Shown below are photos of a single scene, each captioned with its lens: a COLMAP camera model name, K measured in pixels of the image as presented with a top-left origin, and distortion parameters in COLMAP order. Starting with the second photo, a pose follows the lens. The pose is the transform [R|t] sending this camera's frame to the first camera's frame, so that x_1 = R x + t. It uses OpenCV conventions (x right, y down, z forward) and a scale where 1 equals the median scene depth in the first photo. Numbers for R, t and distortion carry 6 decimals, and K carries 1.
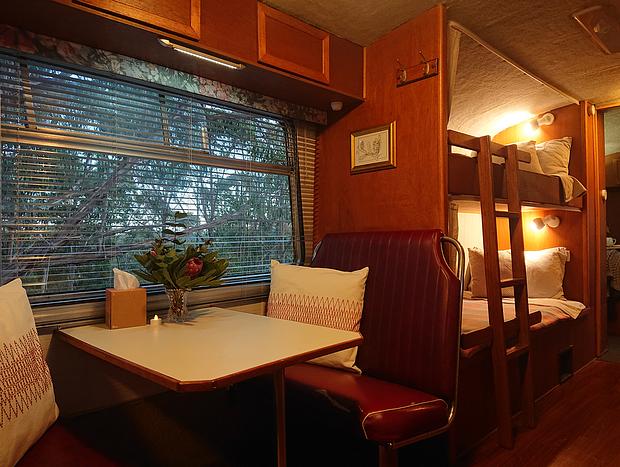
lens RADIAL K [[420.6, 0, 310.0], [0, 420.6, 233.5], [0, 0, 1]] dist [0.065854, -0.000998]
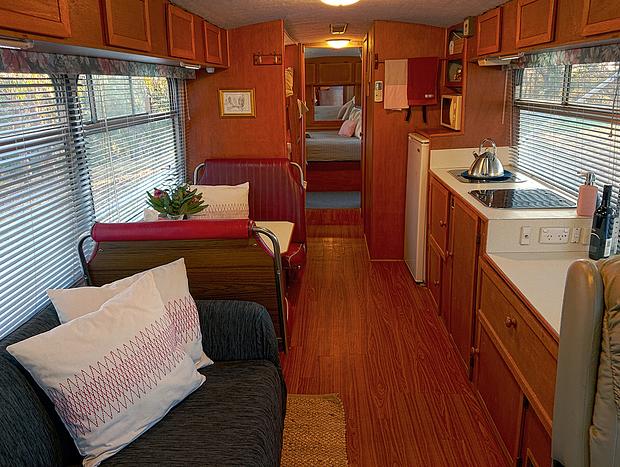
lens RADIAL K [[484.1, 0, 310.8], [0, 484.1, 241.7], [0, 0, 1]] dist [0.204134, -0.356717]
pose [[0.717433, -0.215464, 0.662469, -0.971255], [0.011521, 0.954506, 0.297970, -0.253311], [-0.696532, -0.206141, 0.687276, -0.529990]]
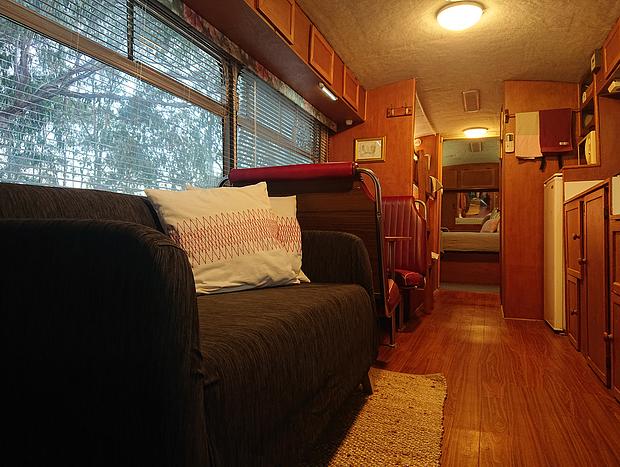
lens RADIAL K [[484.1, 0, 310.8], [0, 484.1, 241.7], [0, 0, 1]] dist [0.204134, -0.356717]
pose [[0.892937, 0.022300, 0.449629, -0.973297], [-0.019838, 0.999751, -0.010187, 0.203259], [-0.449744, 0.000177, 0.893157, -0.690415]]
